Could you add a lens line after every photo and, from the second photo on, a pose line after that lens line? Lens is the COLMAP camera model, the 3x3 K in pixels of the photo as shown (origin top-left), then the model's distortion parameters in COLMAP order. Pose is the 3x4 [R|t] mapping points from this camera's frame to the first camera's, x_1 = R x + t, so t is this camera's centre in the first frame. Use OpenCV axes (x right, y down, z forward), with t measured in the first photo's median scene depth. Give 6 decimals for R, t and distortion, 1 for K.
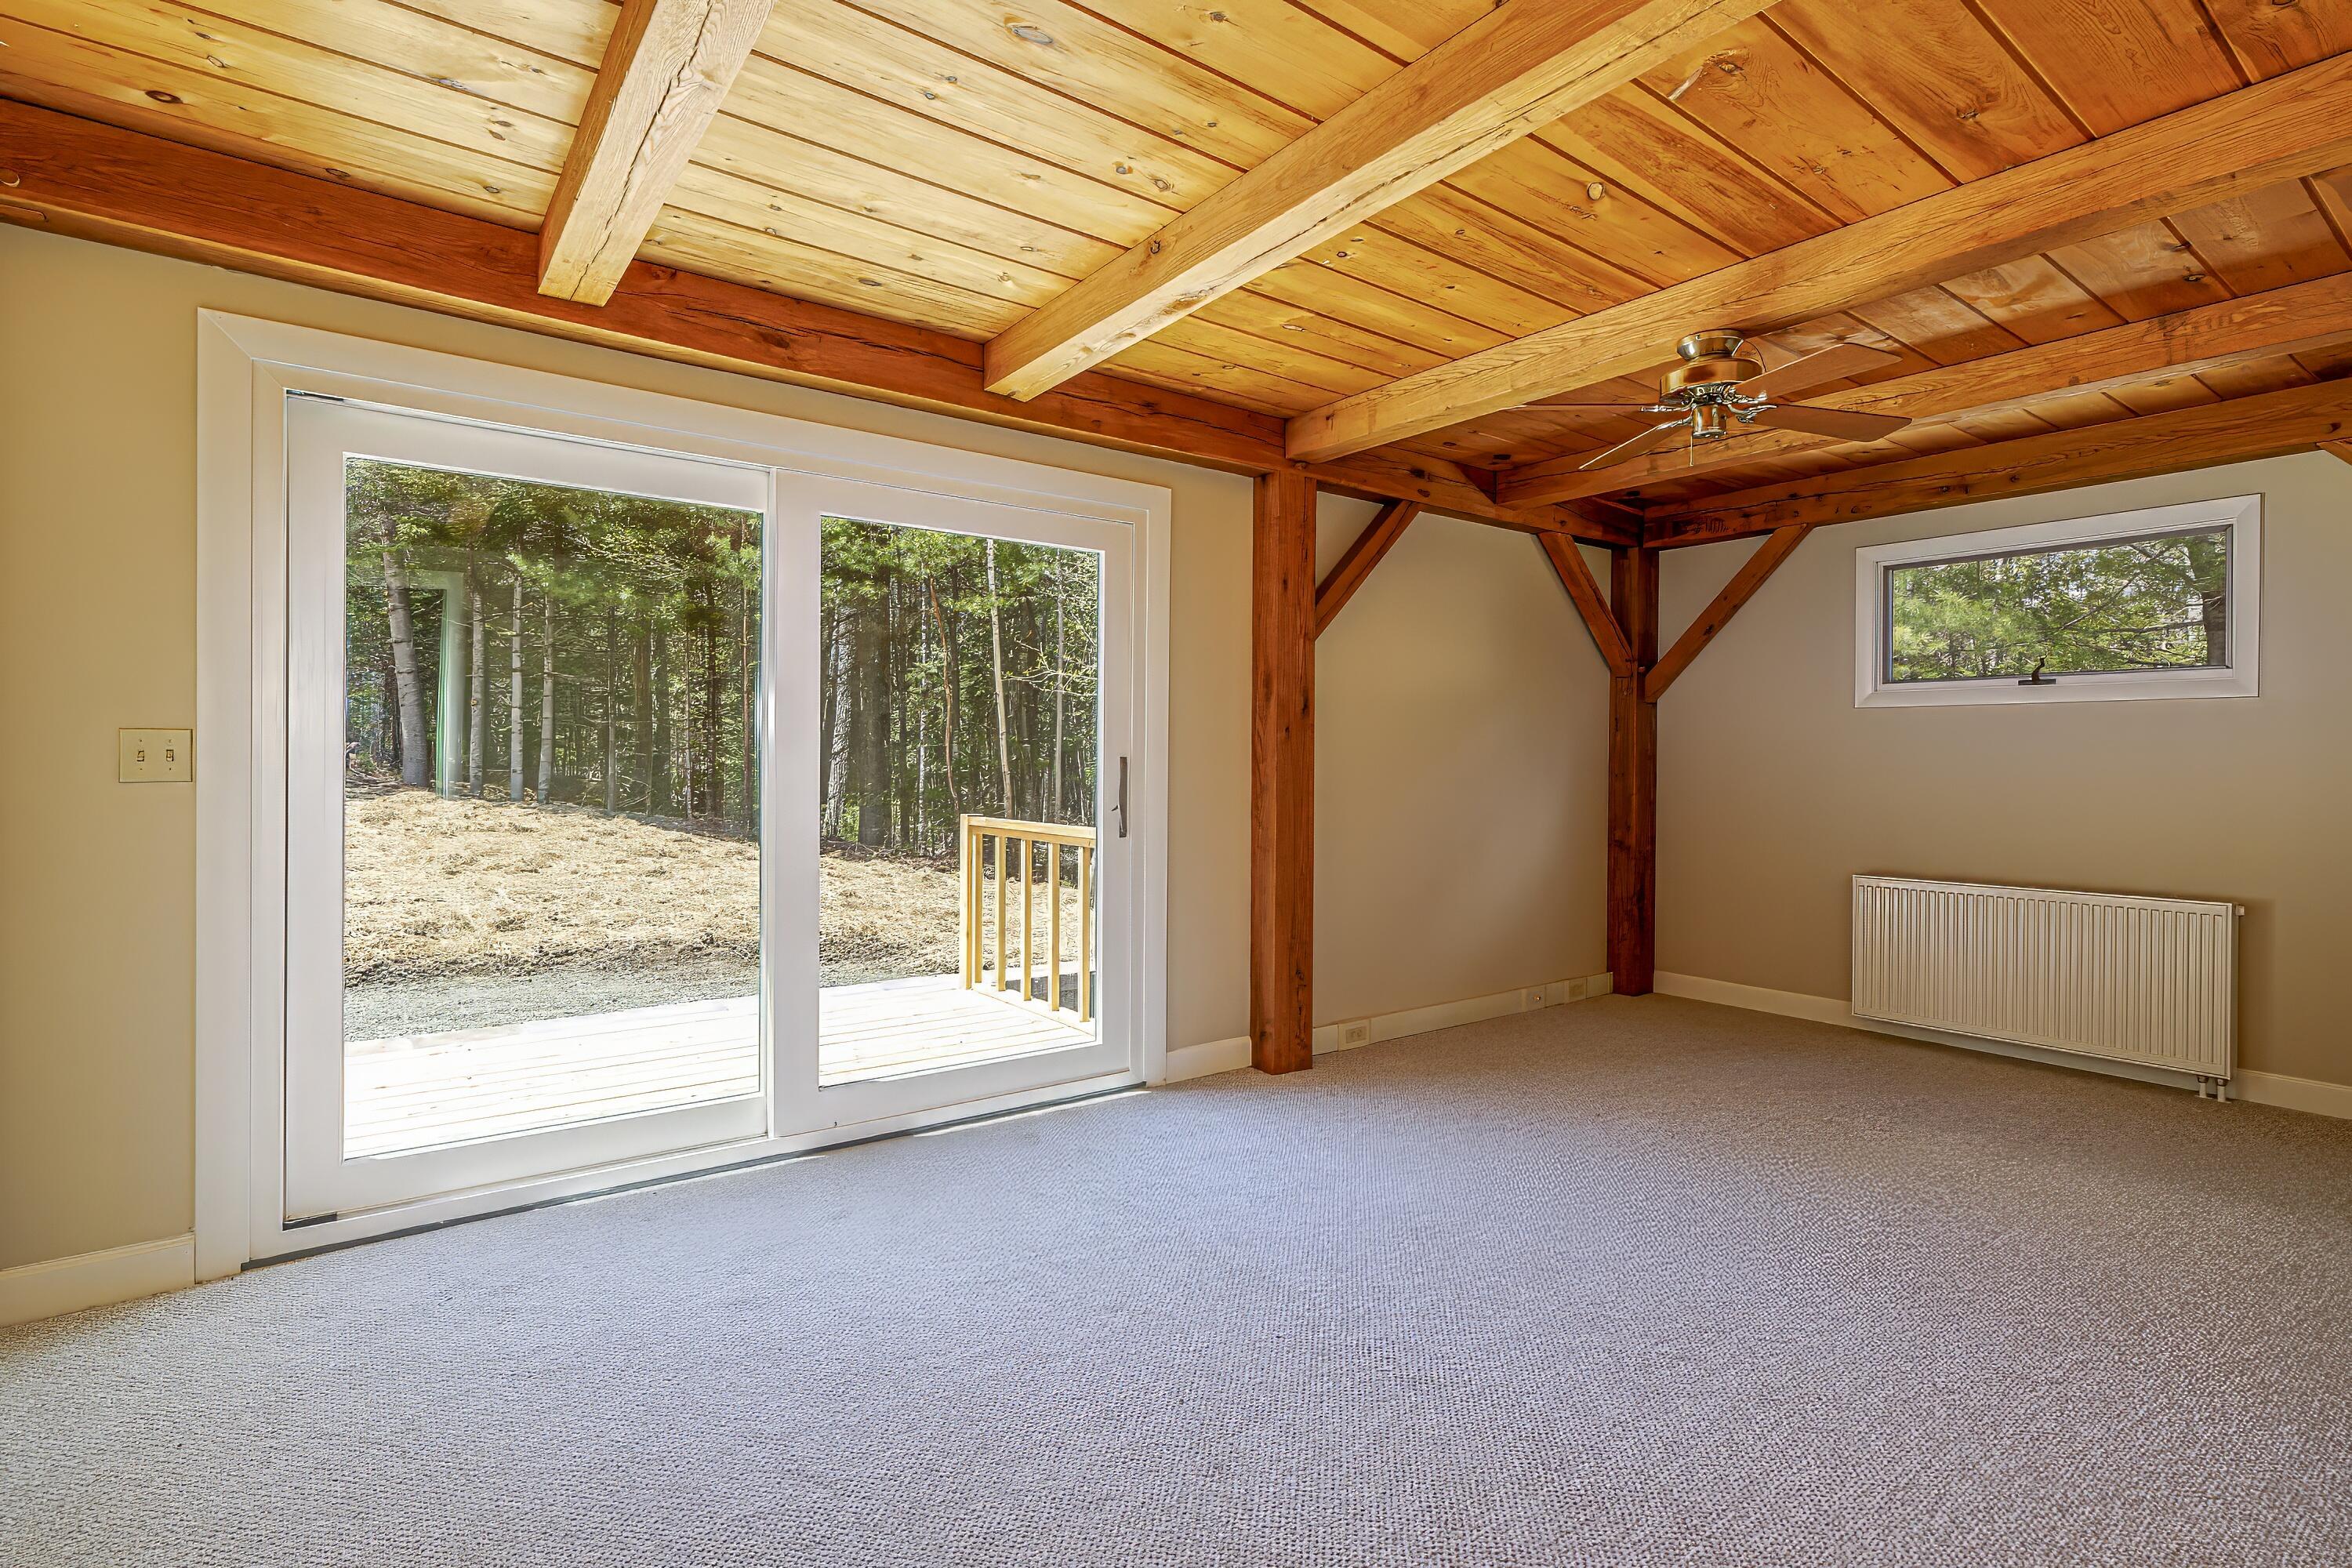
lens RADIAL K [[1128.0, 0, 1187.3], [0, 1128.0, 767.8], [0, 0, 1]] dist [-0.002755, -0.000901]
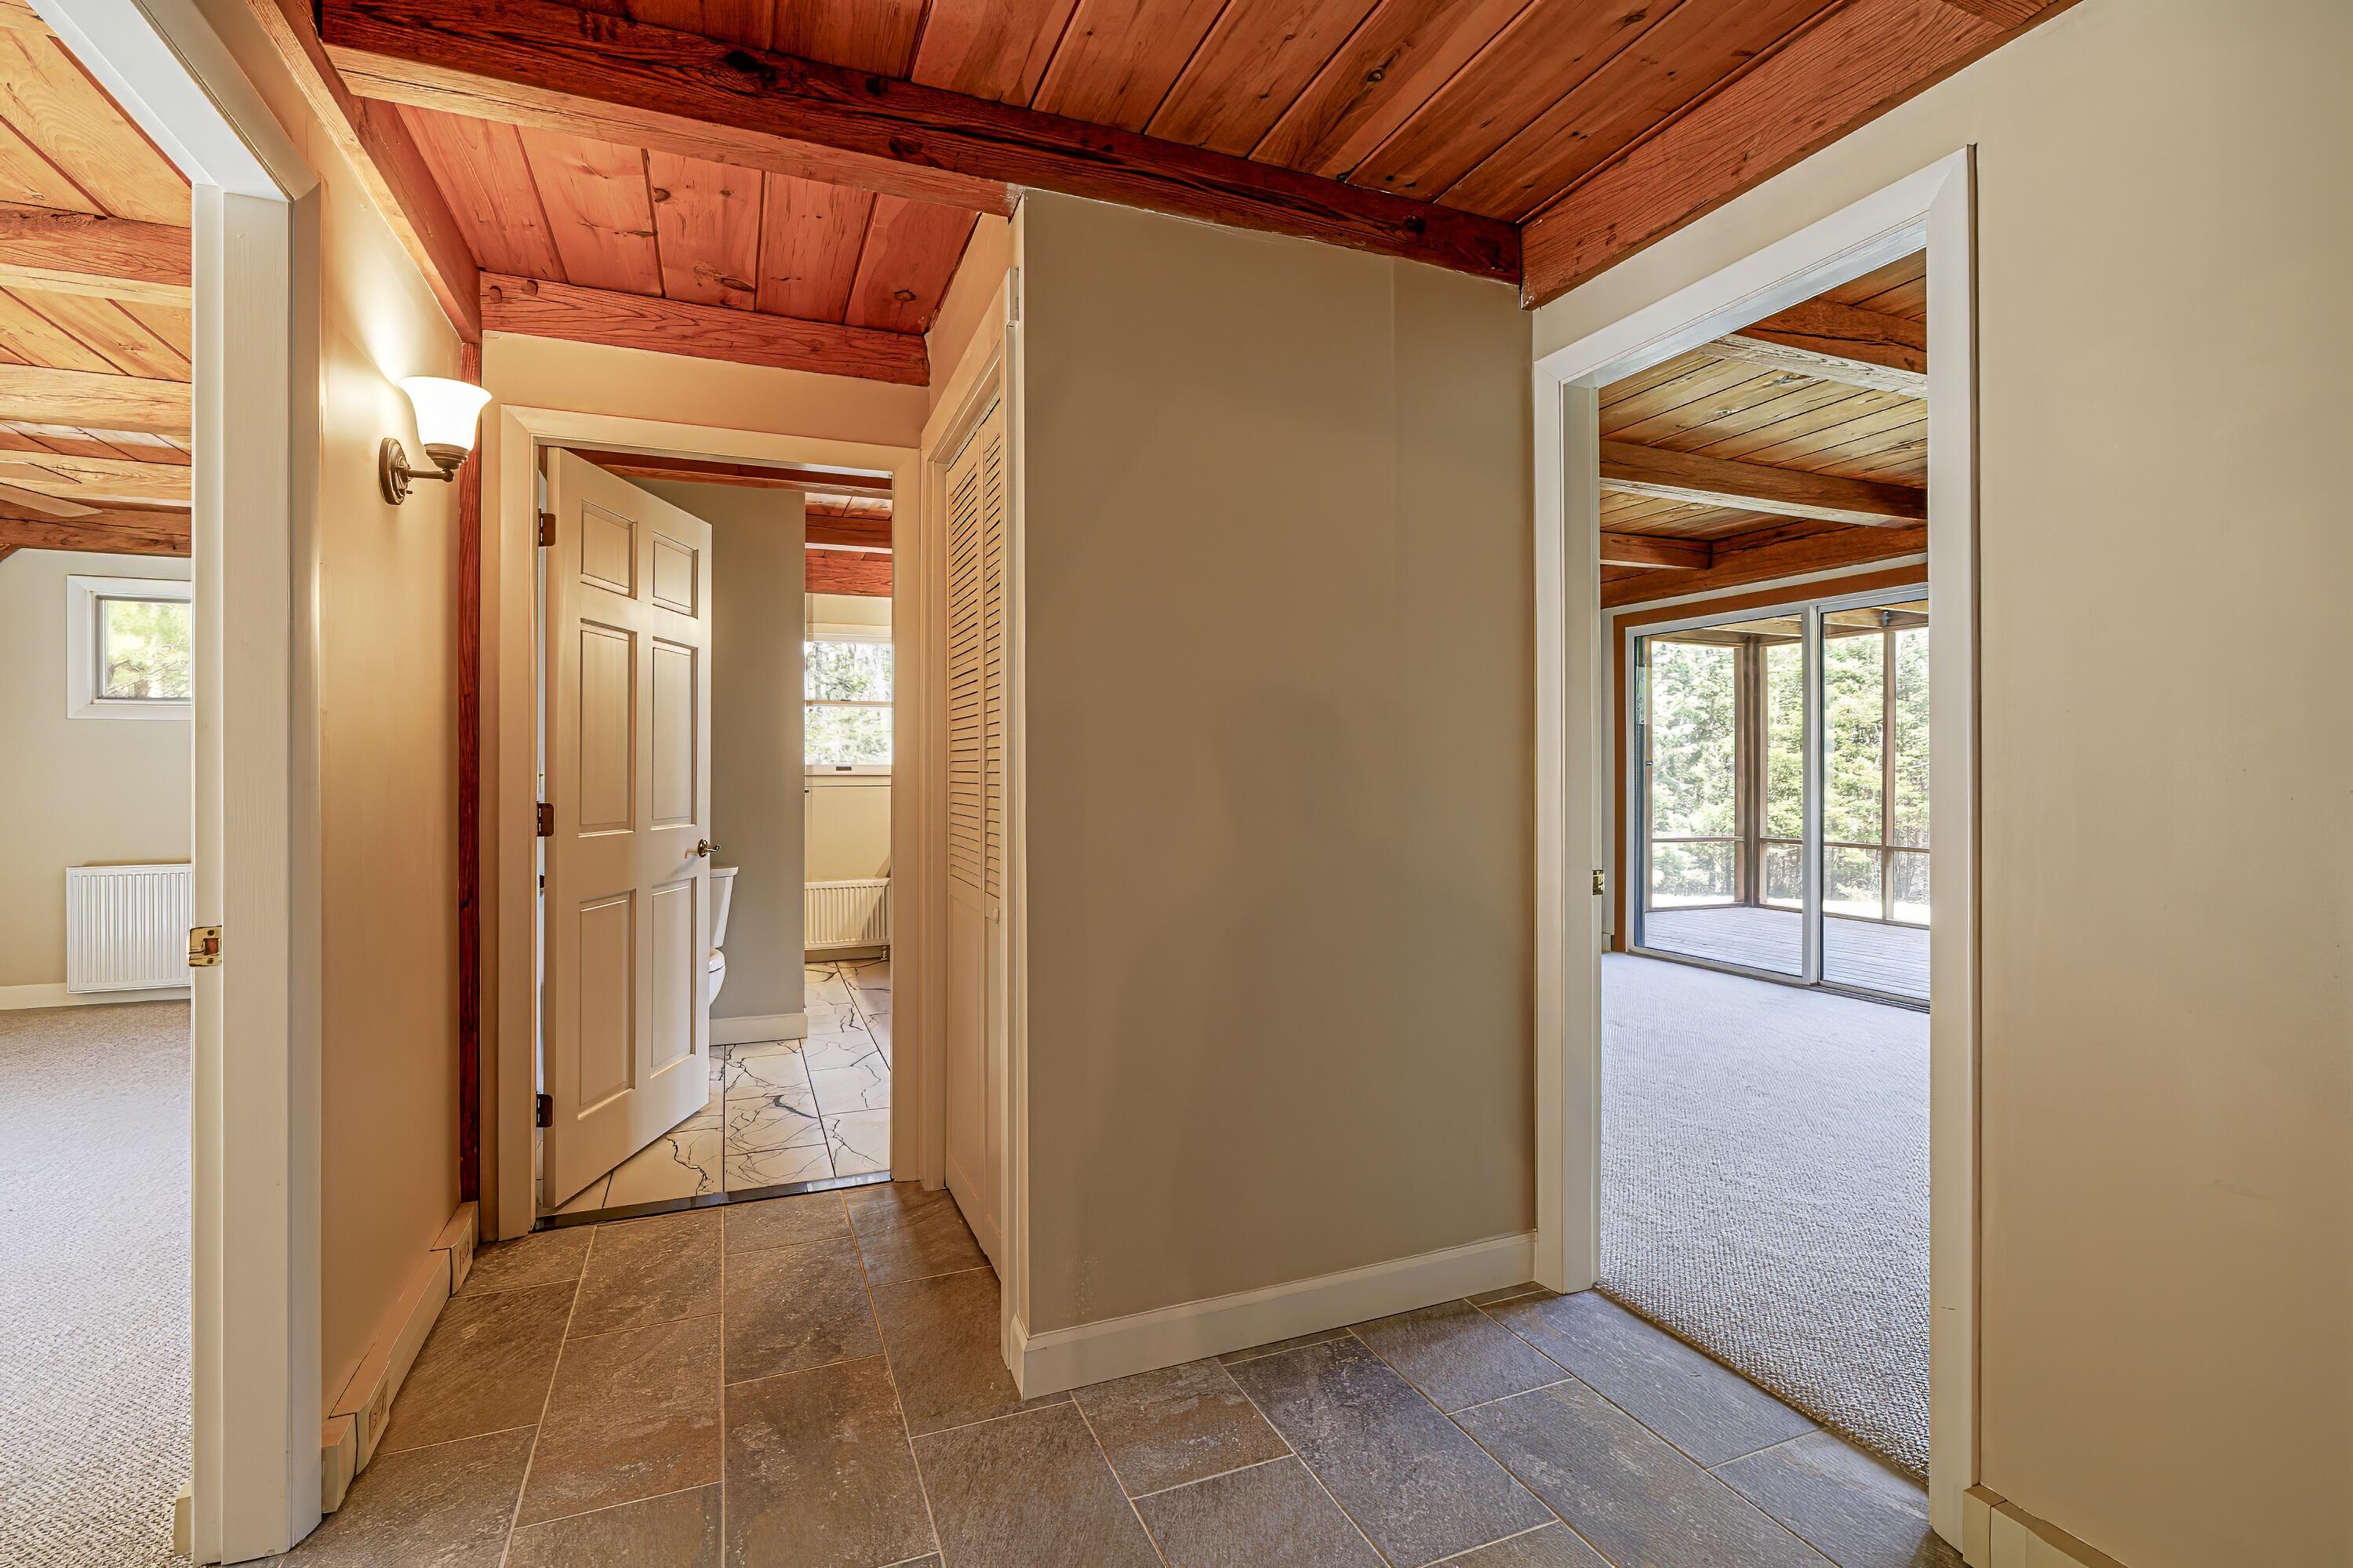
lens RADIAL K [[1128.6, 0, 1187.8], [0, 1128.6, 767.8], [0, 0, 1]] dist [-0.002755, -0.000901]
pose [[0.266133, -0.007737, 0.963905, -0.194383], [0.011423, 0.999923, 0.004873, 0.002348], [-0.963869, 0.009714, 0.266201, -0.382262]]
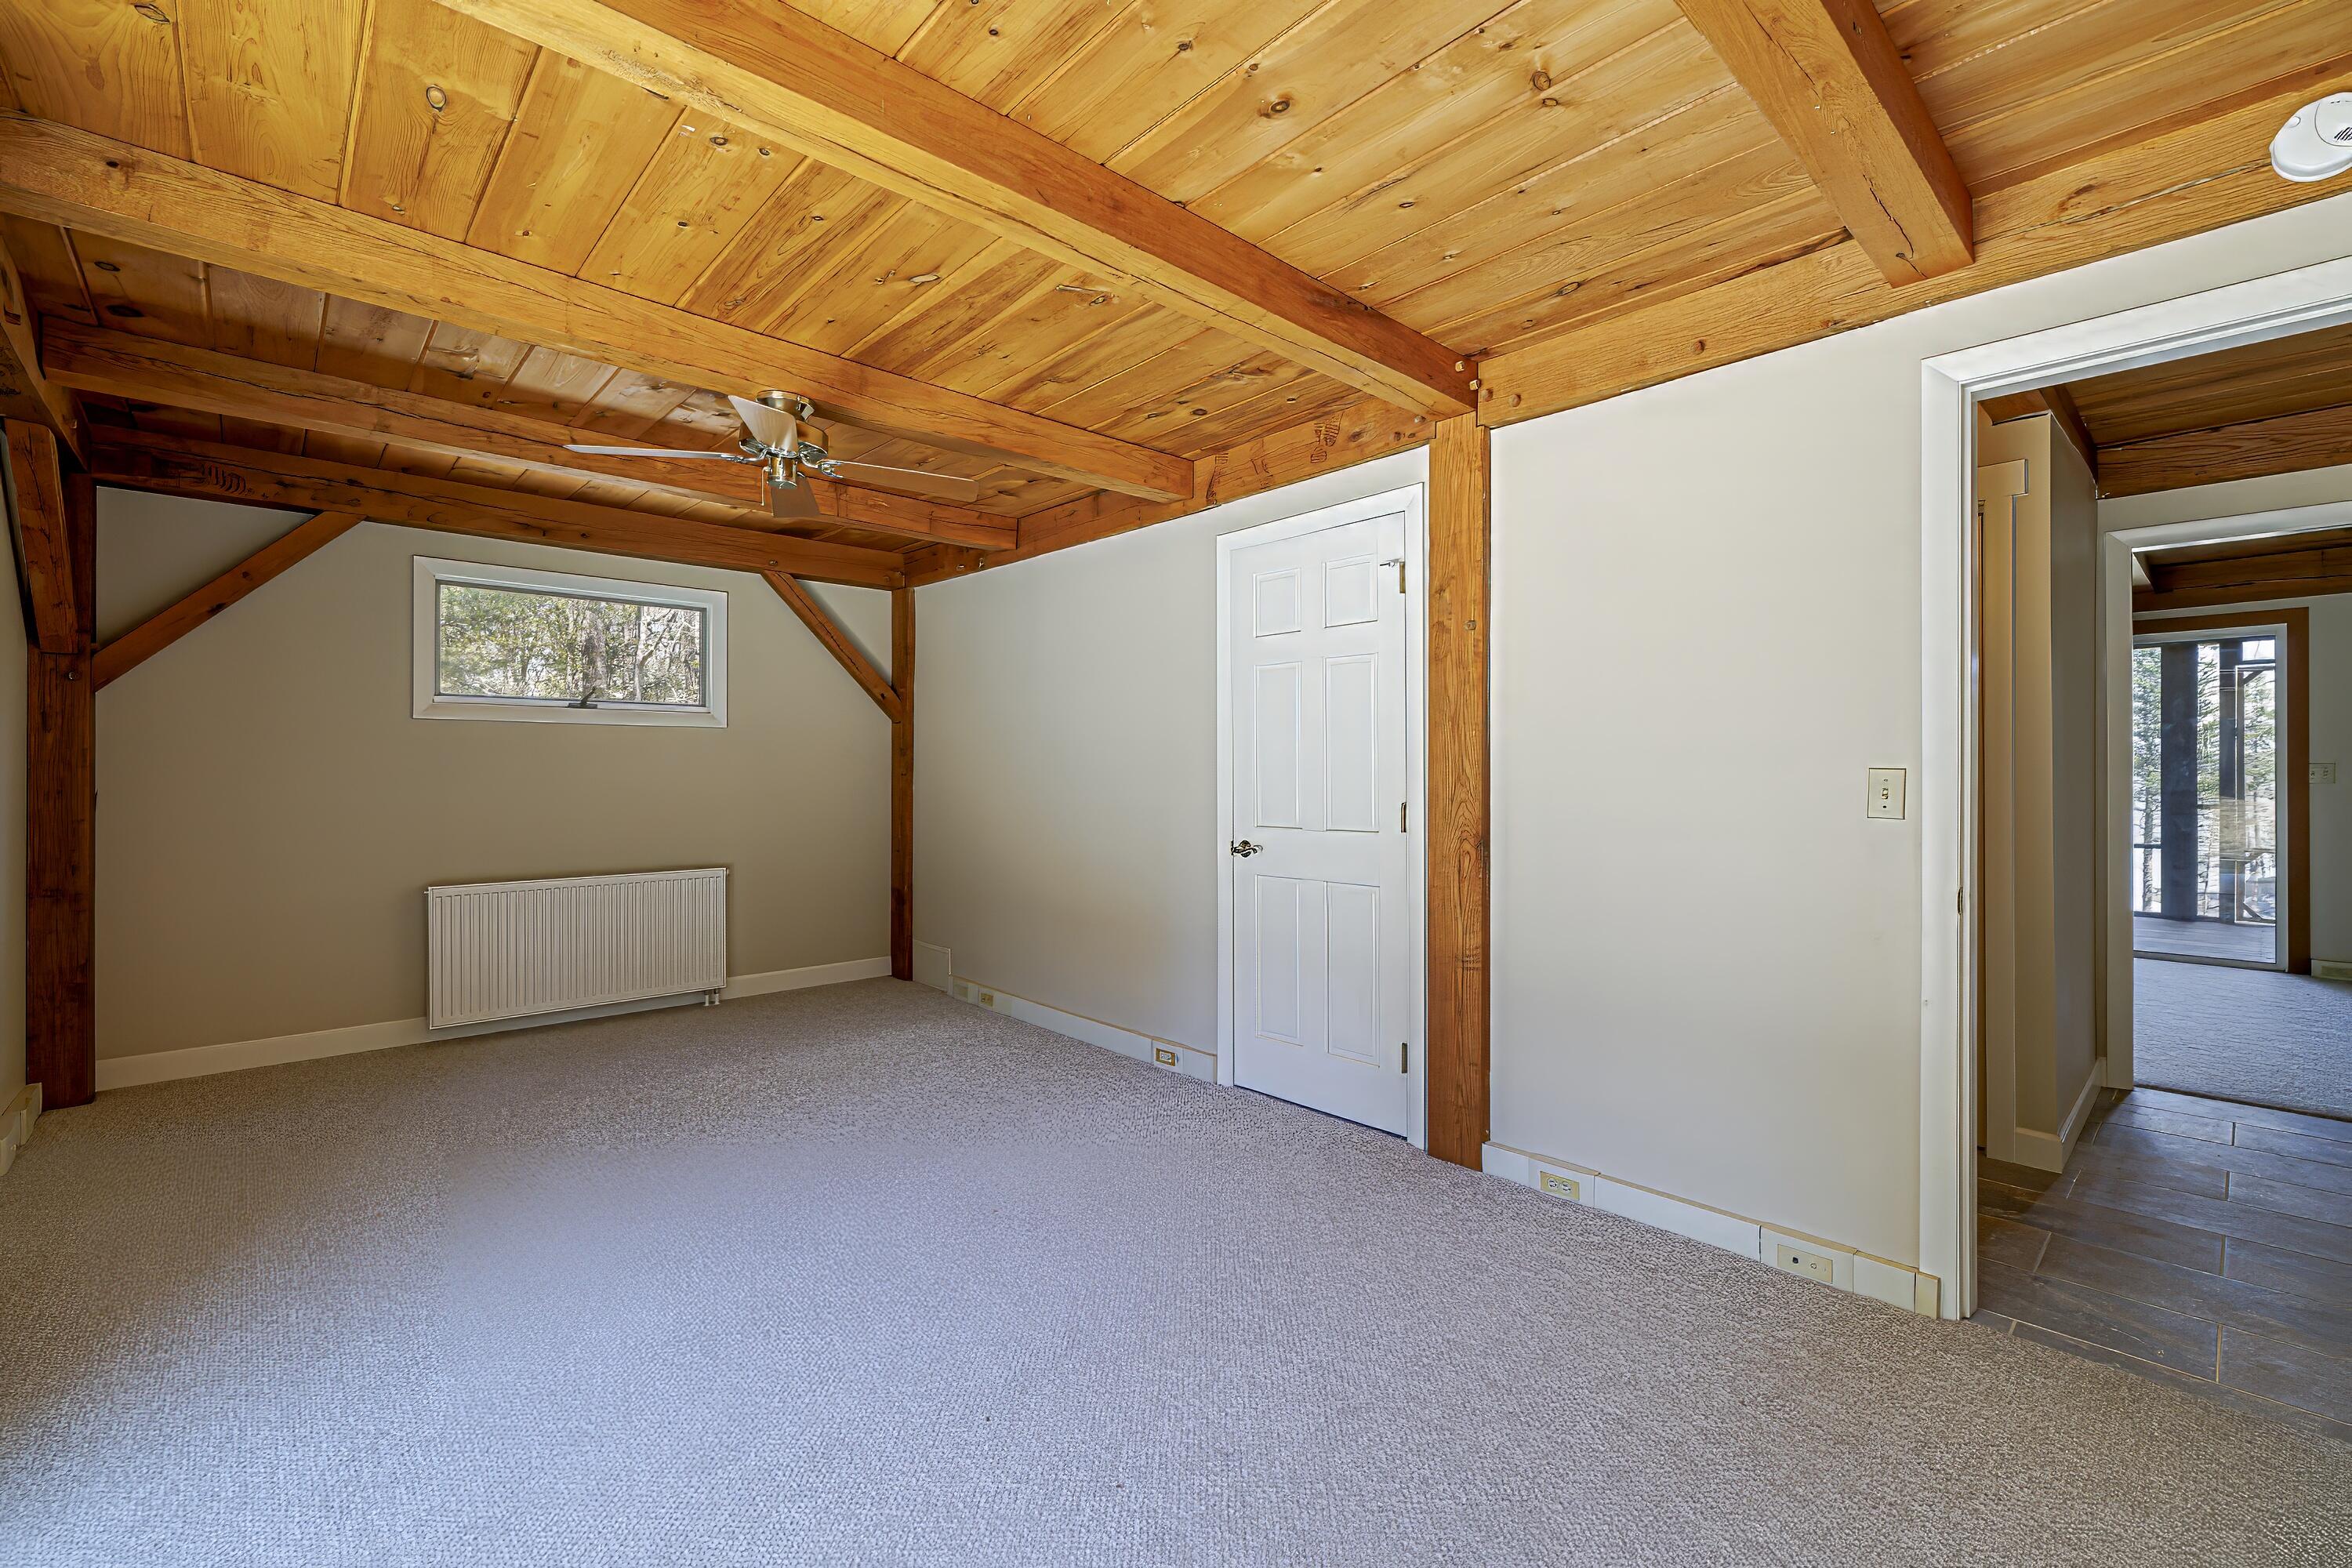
lens RADIAL K [[999.6, 0, 1176.0], [0, 999.6, 784.0], [0, 0, 1]] dist [0.002678, 0.000416]
pose [[-0.092646, -0.018225, 0.995532, -0.358952], [0.006639, 0.999799, 0.018921, -0.008313], [-0.995677, 0.008362, -0.092506, 0.443547]]
